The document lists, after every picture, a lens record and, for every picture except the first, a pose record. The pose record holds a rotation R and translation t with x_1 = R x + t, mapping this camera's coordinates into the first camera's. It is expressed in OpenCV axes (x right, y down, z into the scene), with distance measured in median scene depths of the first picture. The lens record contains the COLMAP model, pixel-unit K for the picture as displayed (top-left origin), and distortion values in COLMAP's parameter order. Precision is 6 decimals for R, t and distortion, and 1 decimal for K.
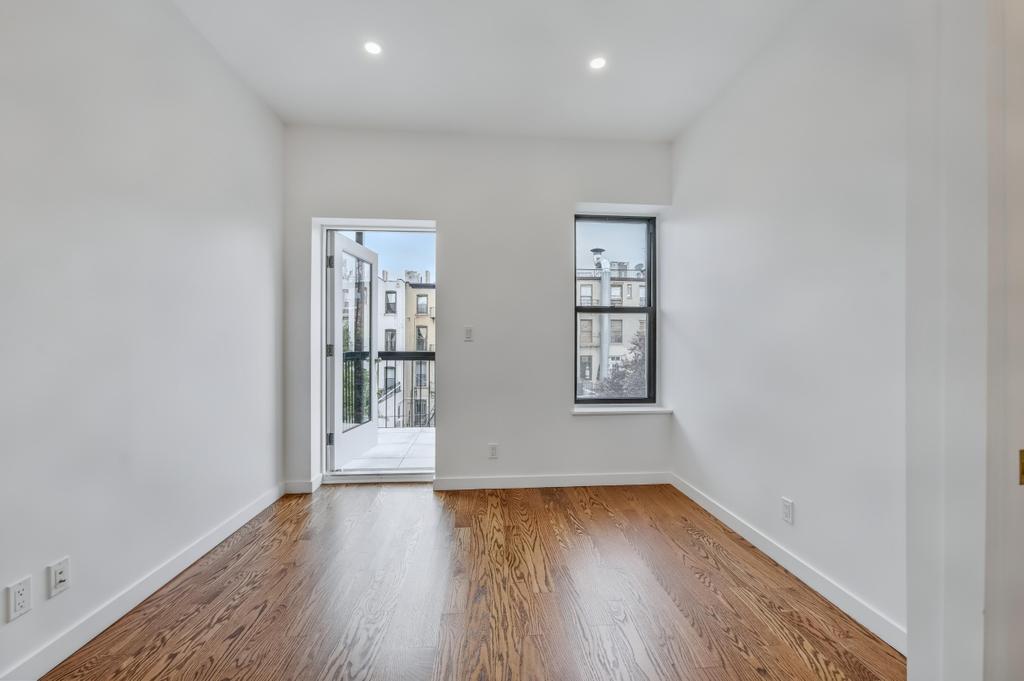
lens RADIAL K [[403.8, 0, 508.0], [0, 403.8, 343.1], [0, 0, 1]] dist [-0.011956, 0.001869]
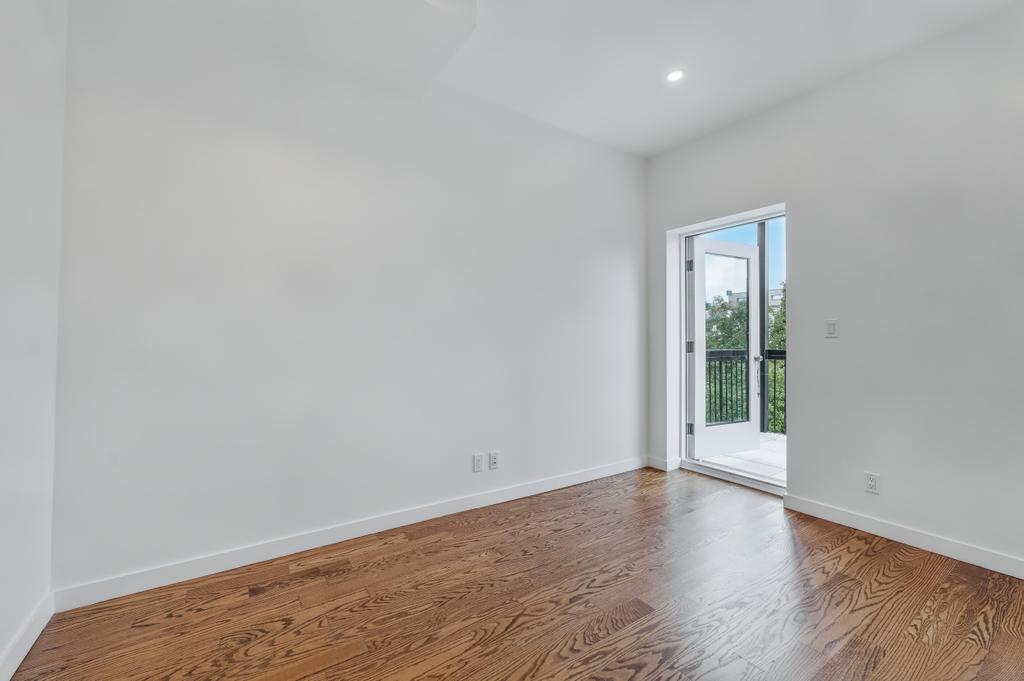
lens RADIAL K [[403.8, 0, 502.3], [0, 403.8, 335.9], [0, 0, 1]] dist [-0.011956, 0.001869]
pose [[0.482456, -0.010140, -0.875862, 0.278177], [0.000321, 0.999935, -0.011400, -0.000111], [0.875920, 0.005219, 0.482428, 0.033231]]
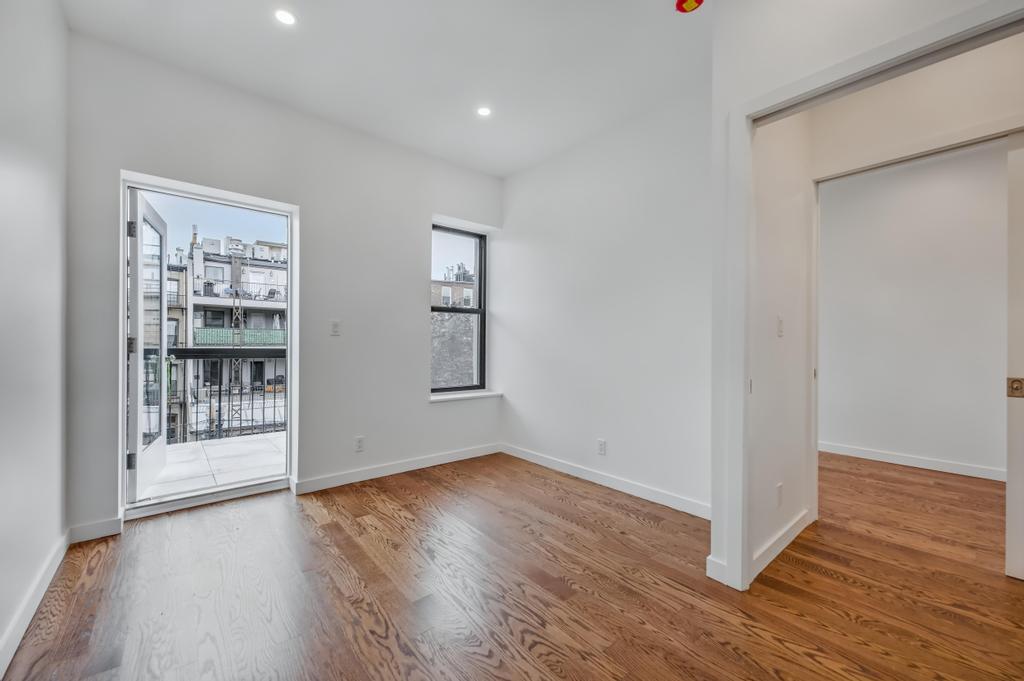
lens RADIAL K [[403.8, 0, 513.1], [0, 403.8, 346.9], [0, 0, 1]] dist [-0.011956, 0.001869]
pose [[0.810923, -0.003393, 0.585143, -0.307126], [-0.005817, 0.999887, 0.013859, 0.005744], [-0.585124, -0.014642, 0.810811, -0.040364]]
